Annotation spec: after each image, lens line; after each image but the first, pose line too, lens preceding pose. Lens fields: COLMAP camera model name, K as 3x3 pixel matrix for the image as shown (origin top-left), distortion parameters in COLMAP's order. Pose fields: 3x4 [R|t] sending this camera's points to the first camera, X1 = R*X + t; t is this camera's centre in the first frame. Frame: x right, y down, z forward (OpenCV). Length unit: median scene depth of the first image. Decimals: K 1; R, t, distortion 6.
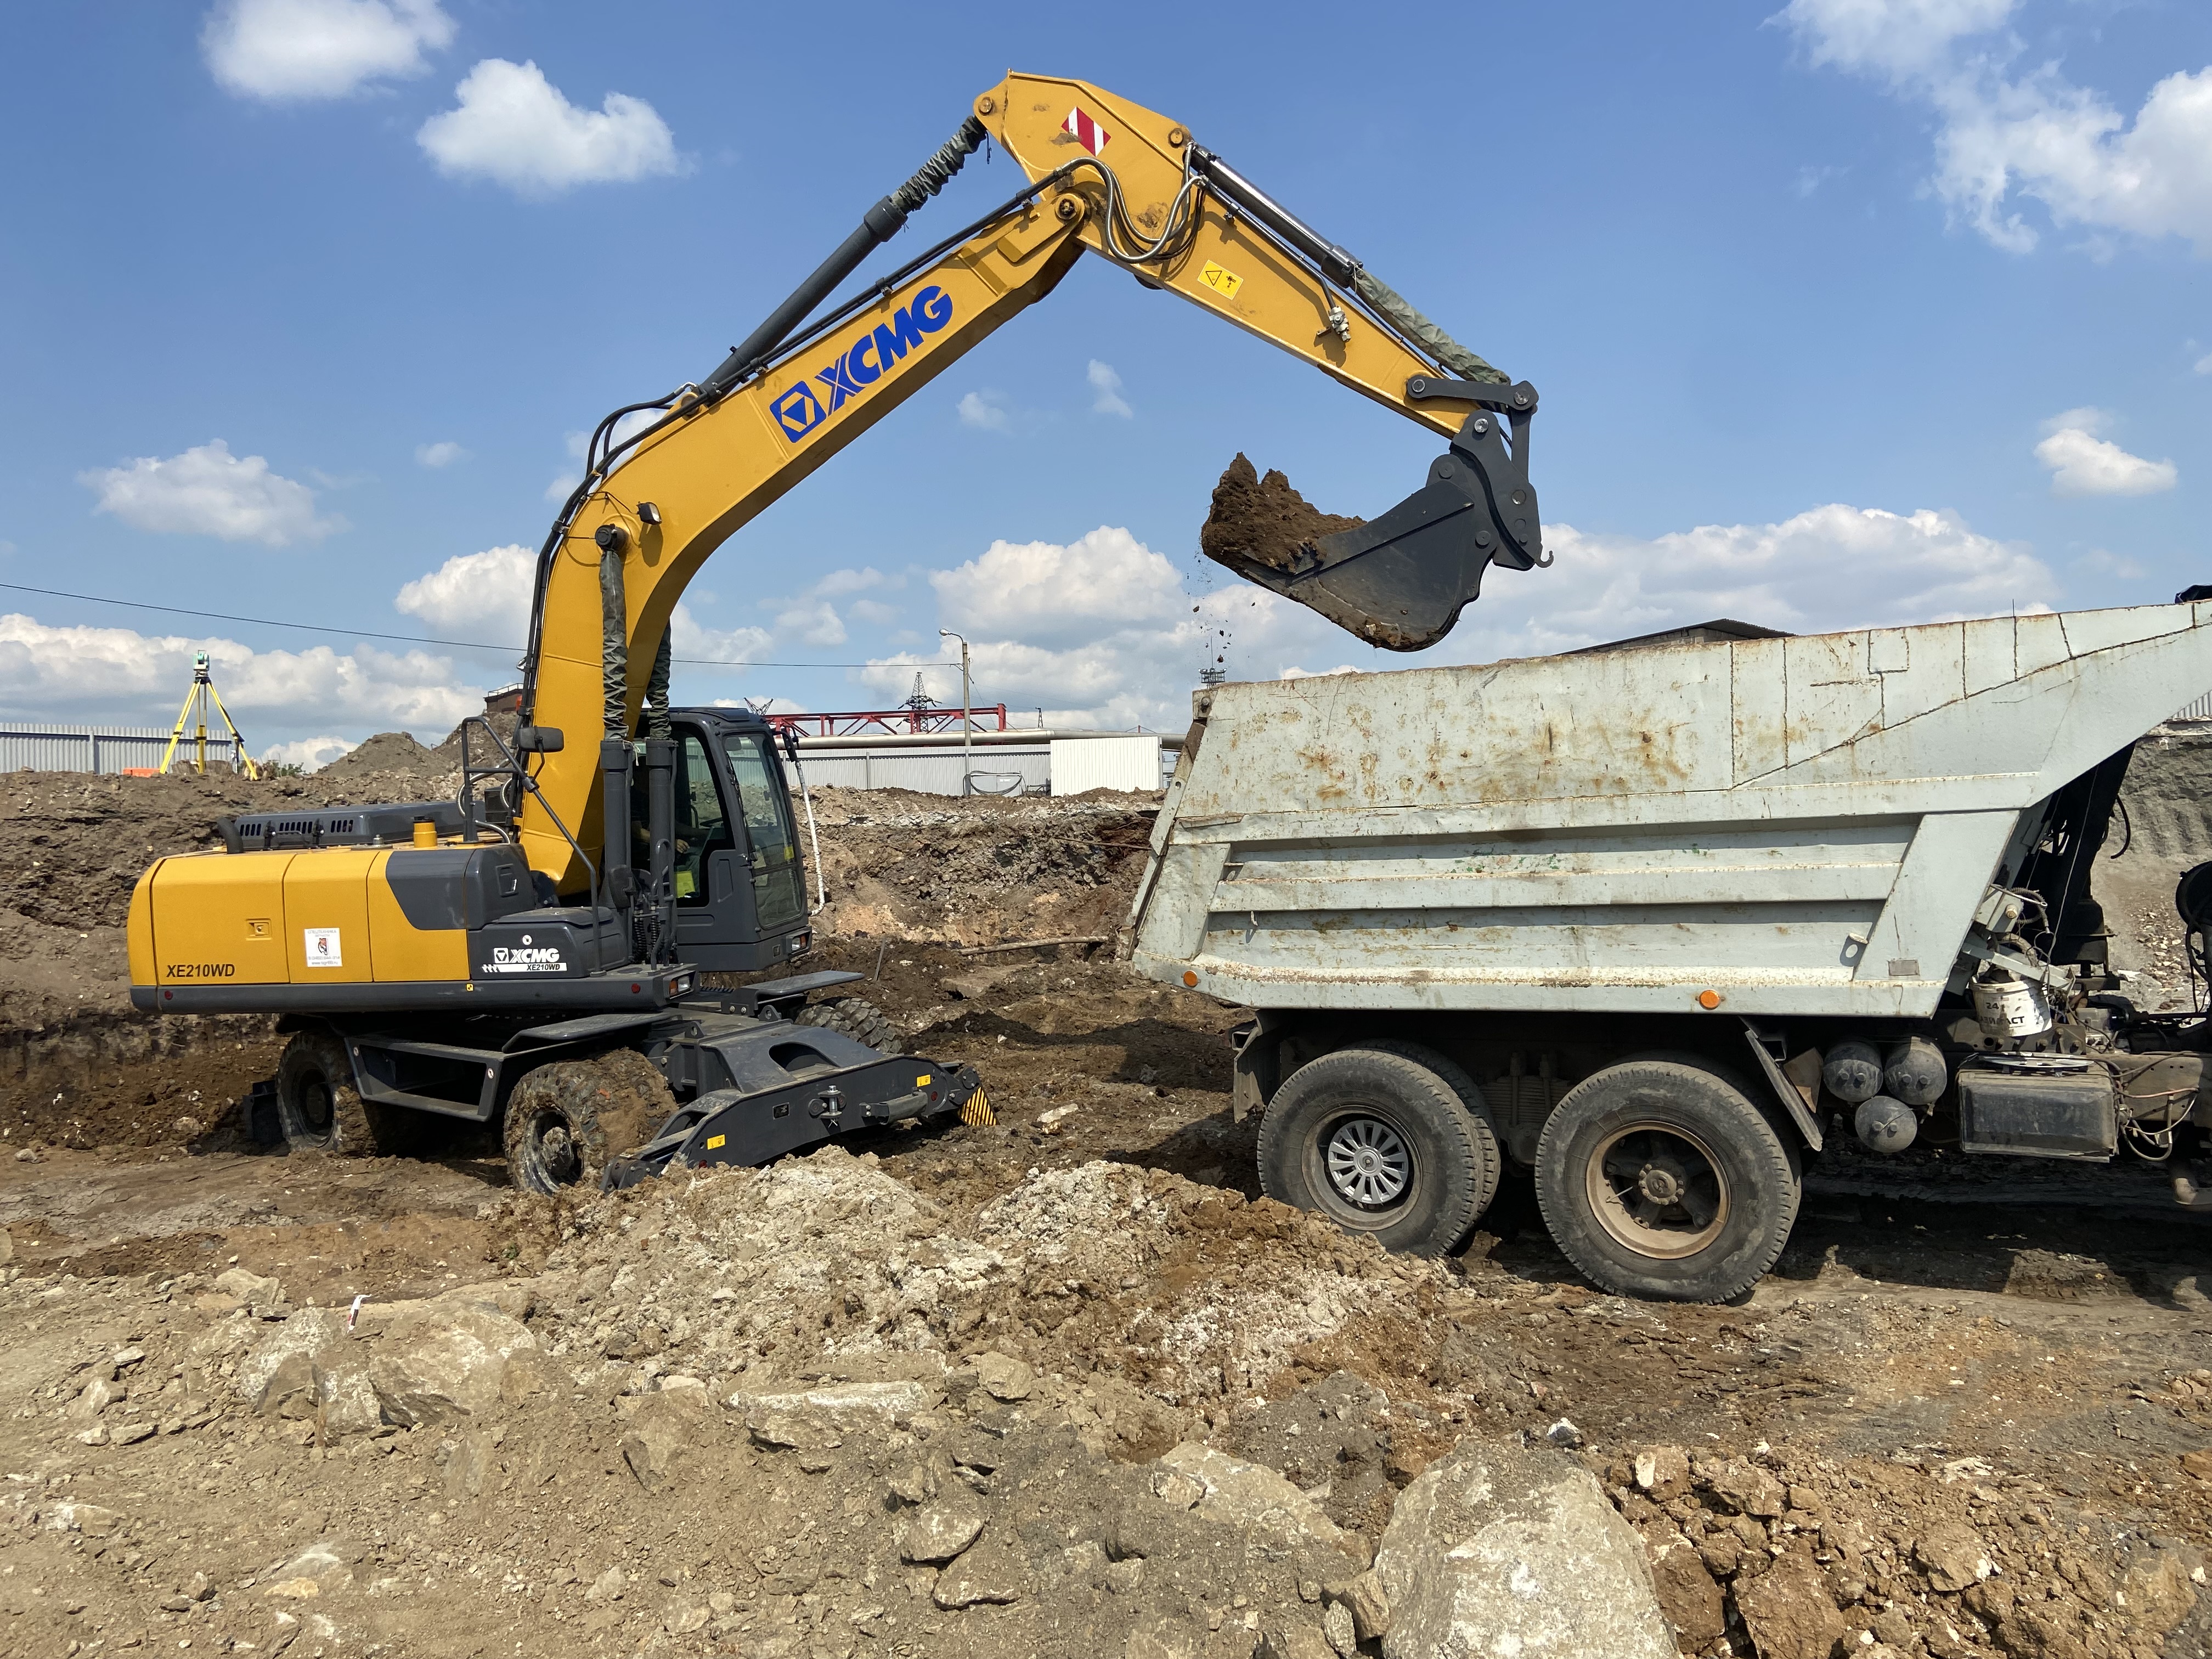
lens RADIAL K [[1658.4, 0, 1108.4], [0, 1658.4, 810.0], [0, 0, 1]] dist [0.127576, -0.154708]
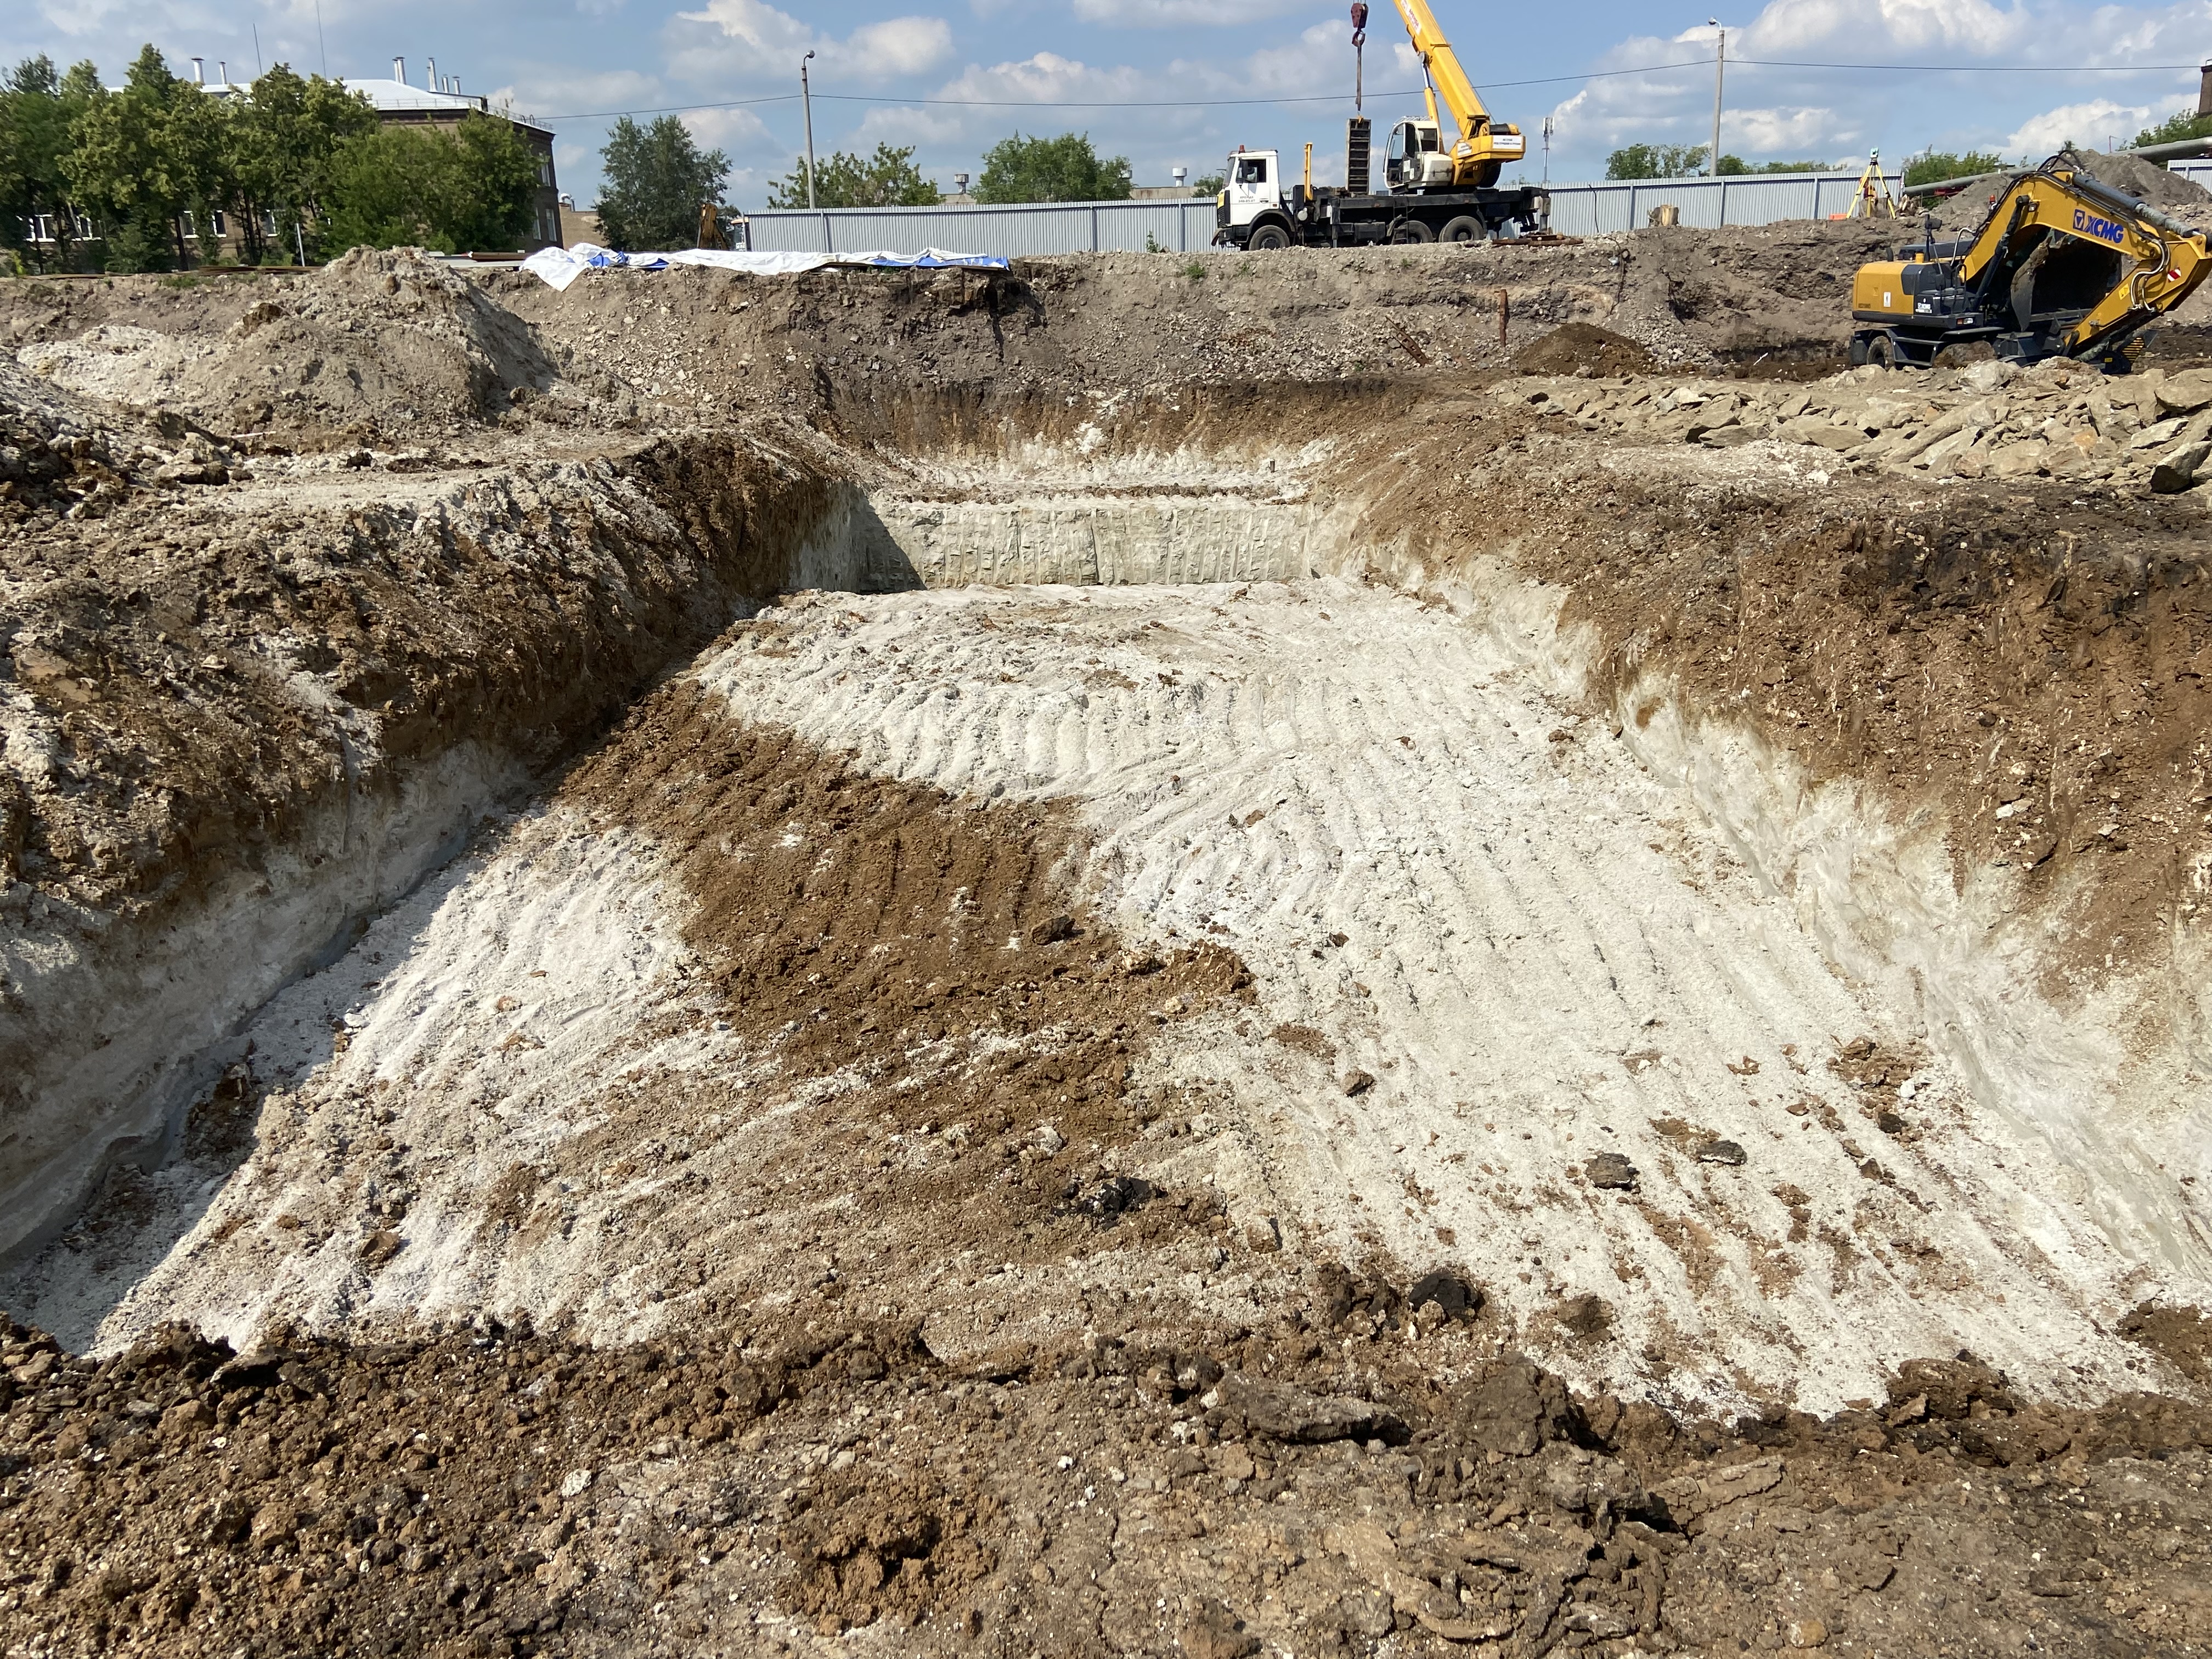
lens RADIAL K [[1756.1, 0, 1094.2], [0, 1756.1, 799.5], [0, 0, 1]] dist [0.128247, -0.156233]
pose [[0.622409, 0.224575, -0.749782, 0.626762], [0.028097, 0.950924, 0.308146, -0.048161], [0.782187, -0.212860, 0.585554, -1.068994]]
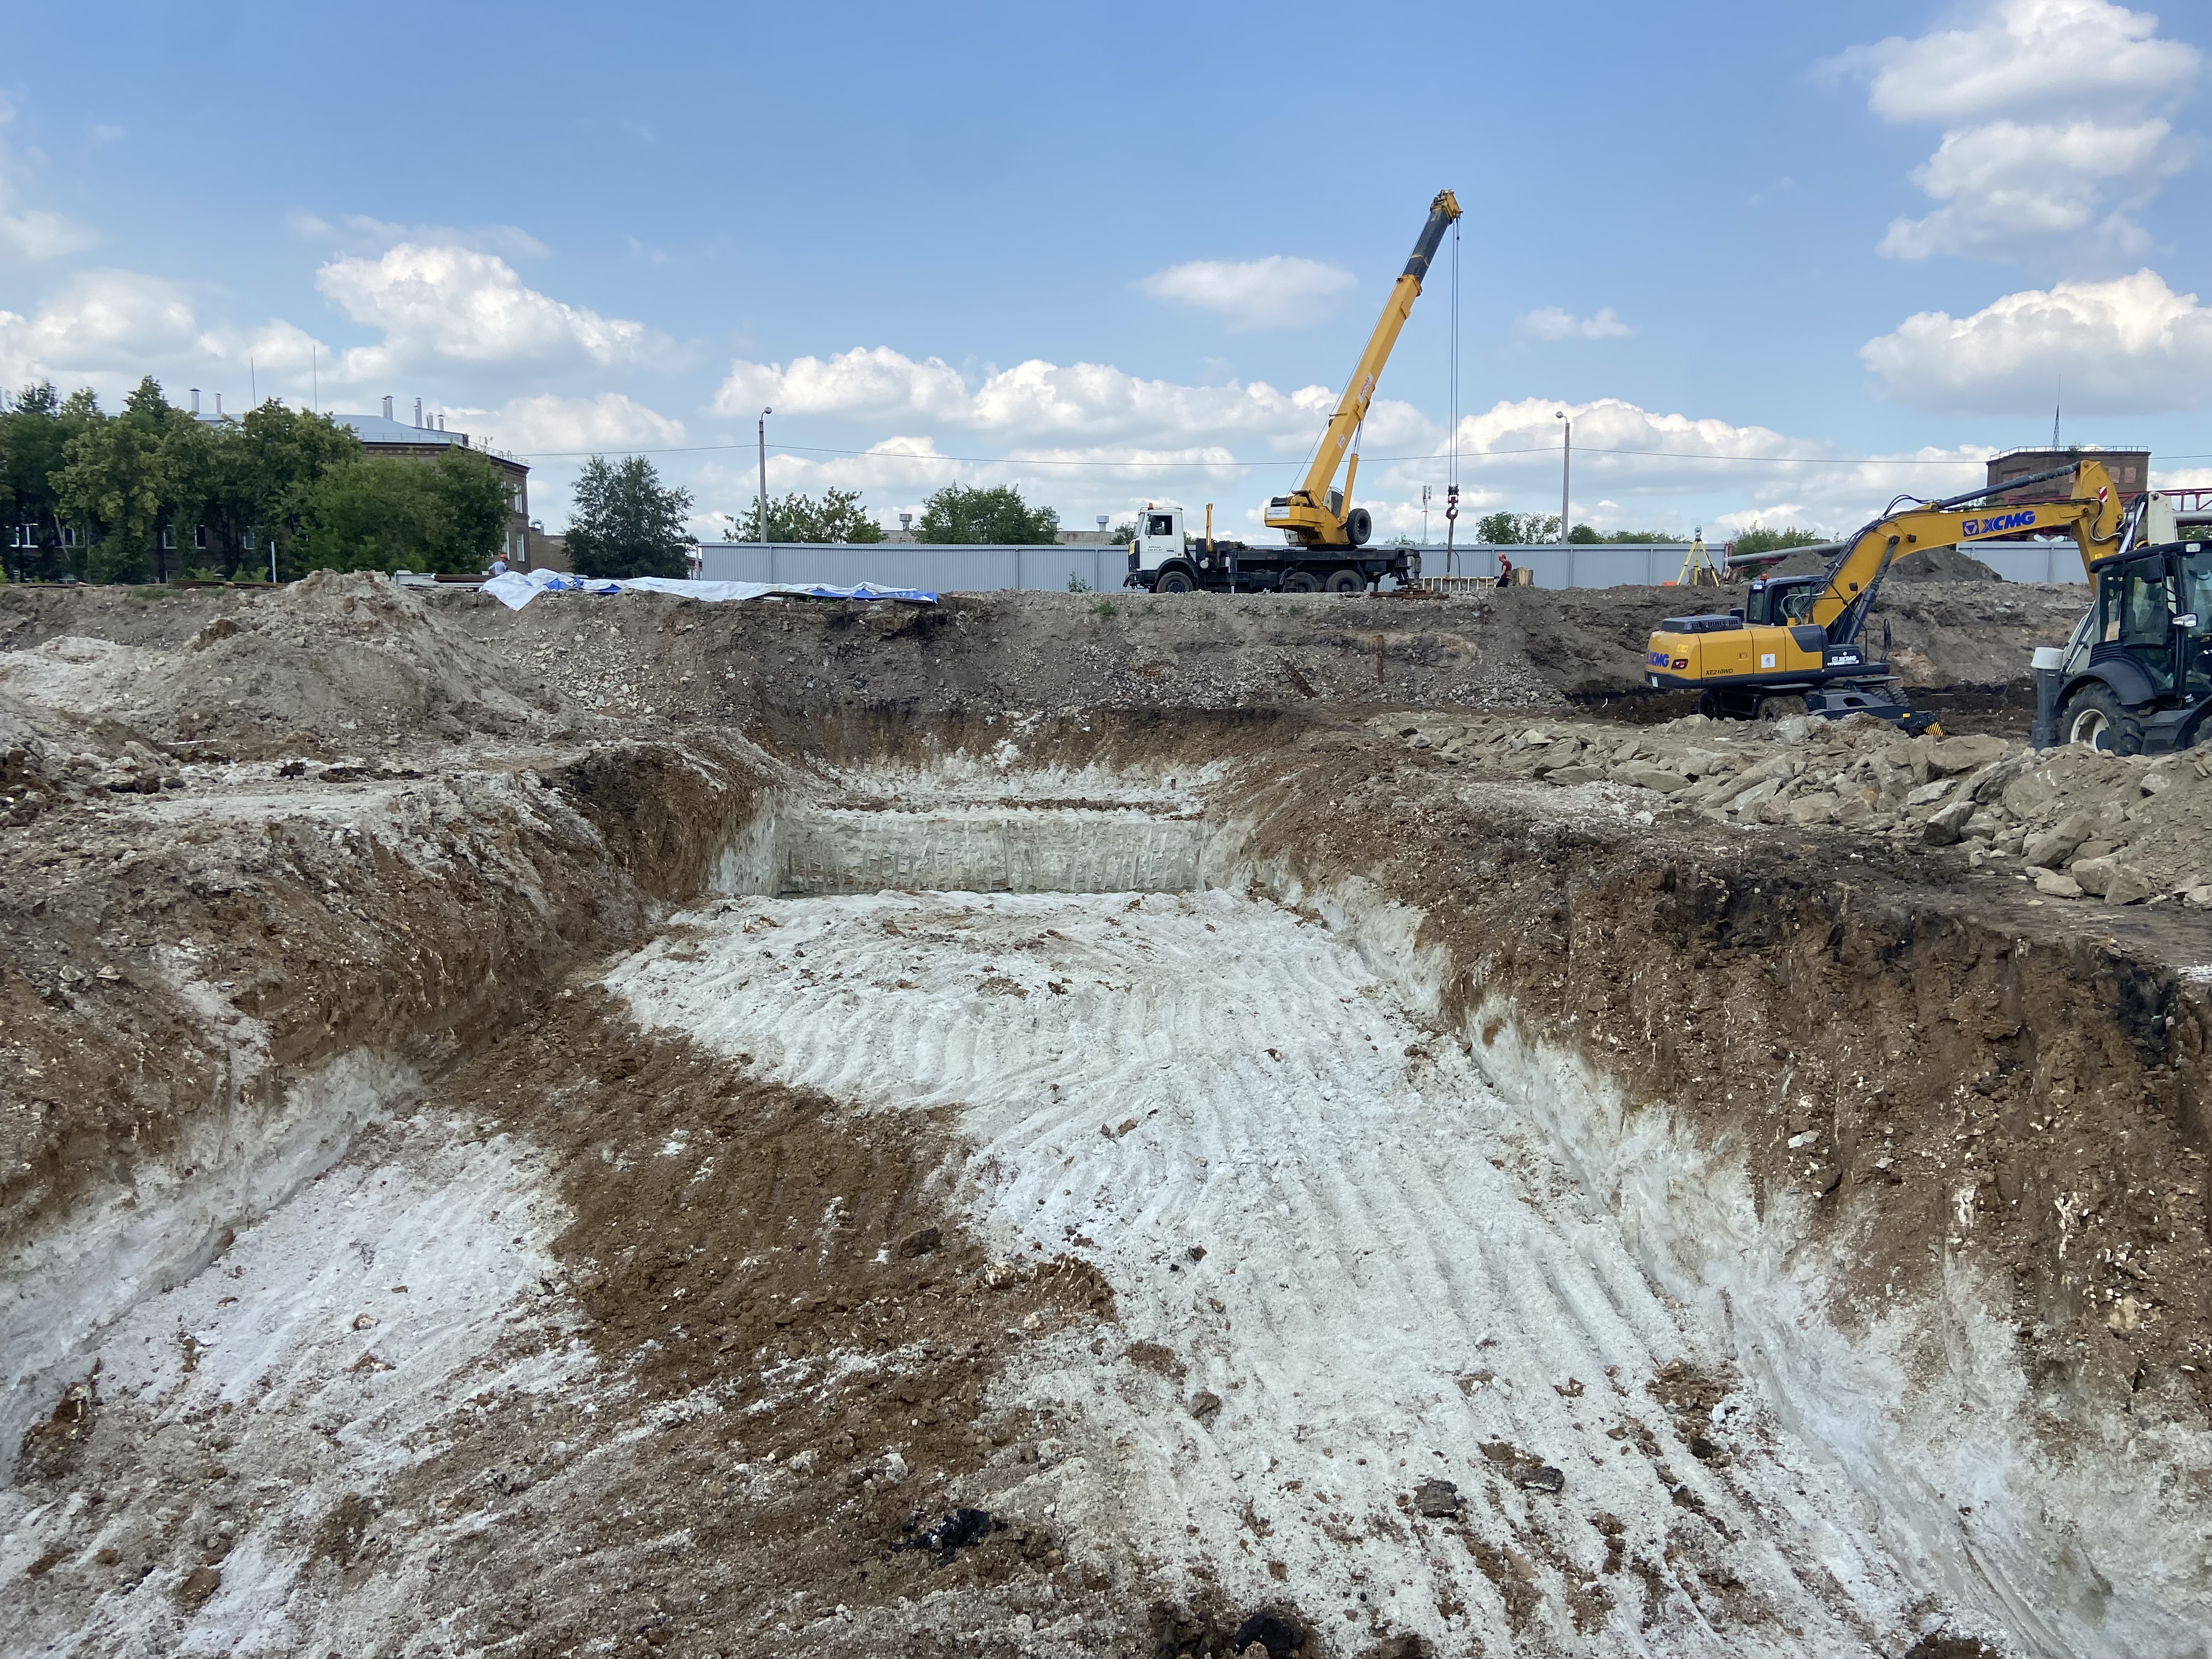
lens RADIAL K [[1658.4, 0, 1124.5], [0, 1658.4, 806.1], [0, 0, 1]] dist [0.127576, -0.154708]
pose [[0.666753, 0.111524, -0.736887, 0.638555], [-0.003292, 0.989172, 0.146727, -0.057132], [0.745272, -0.095405, 0.659900, -1.059848]]
